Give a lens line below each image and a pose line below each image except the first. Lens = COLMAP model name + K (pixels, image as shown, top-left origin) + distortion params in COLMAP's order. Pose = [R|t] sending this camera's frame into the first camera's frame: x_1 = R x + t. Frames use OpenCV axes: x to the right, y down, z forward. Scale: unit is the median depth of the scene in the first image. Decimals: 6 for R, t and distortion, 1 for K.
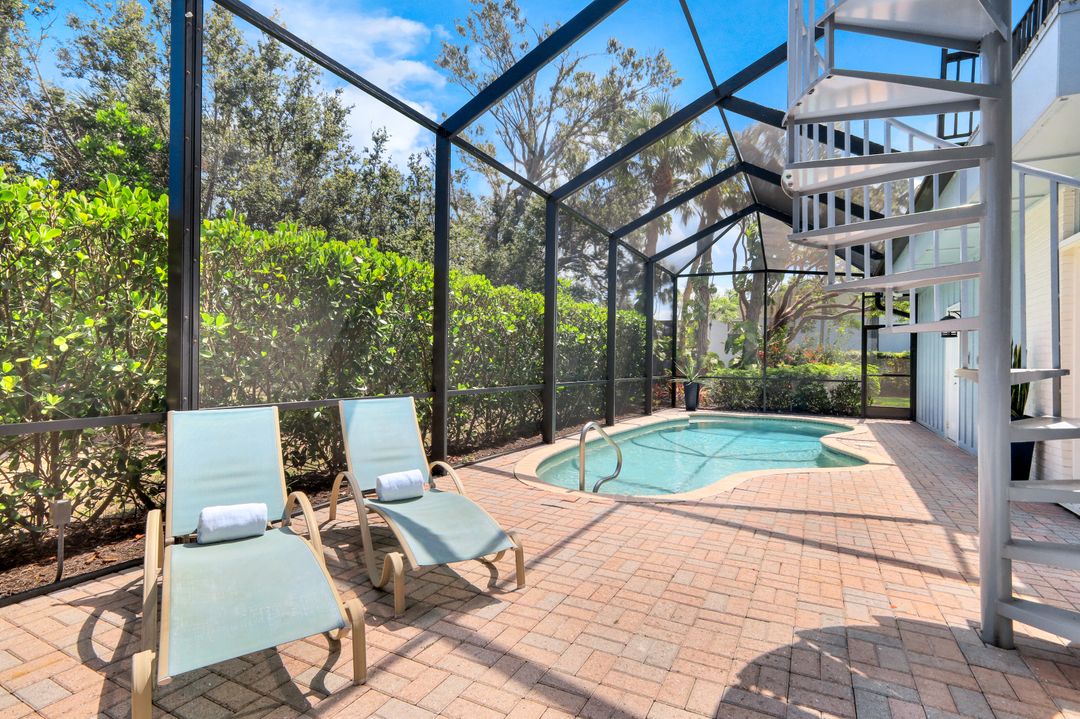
lens RADIAL K [[524.9, 0, 538.1], [0, 524.9, 356.8], [0, 0, 1]] dist [0.000751, 0.000796]
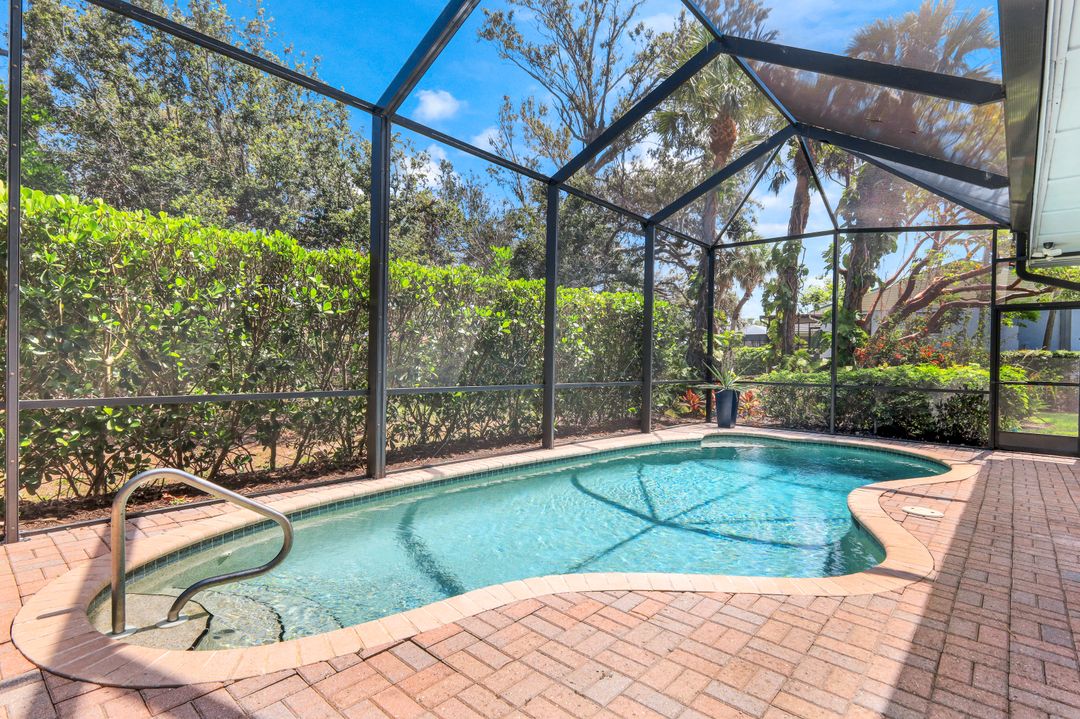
lens RADIAL K [[524.9, 0, 539.2], [0, 524.9, 361.7], [0, 0, 1]] dist [0.000751, 0.000796]
pose [[0.971251, 0.004211, -0.238022, 0.198454], [-0.003000, 0.999981, 0.005451, 0.006327], [0.238040, -0.004580, 0.971245, 0.207180]]
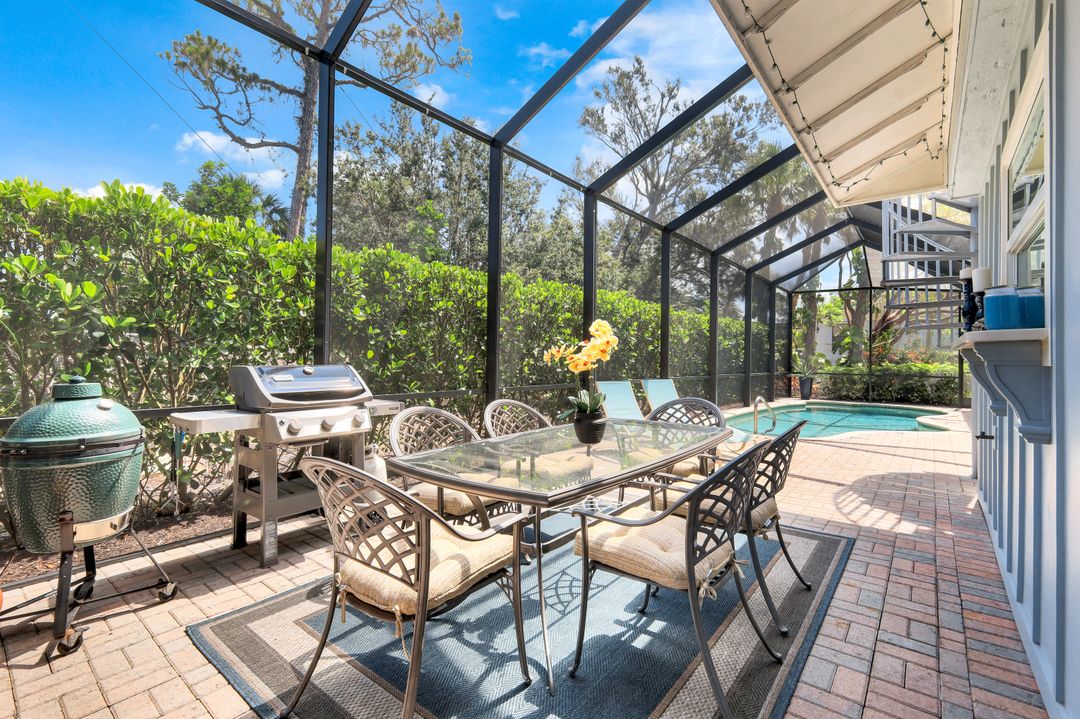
lens RADIAL K [[488.7, 0, 538.7], [0, 488.7, 349.3], [0, 0, 1]] dist [0.002279, -0.000253]
pose [[0.982702, -0.001355, -0.185187, -0.112311], [-0.000887, 0.999927, -0.012023, -0.003297], [0.185189, 0.011979, 0.982630, -0.254697]]
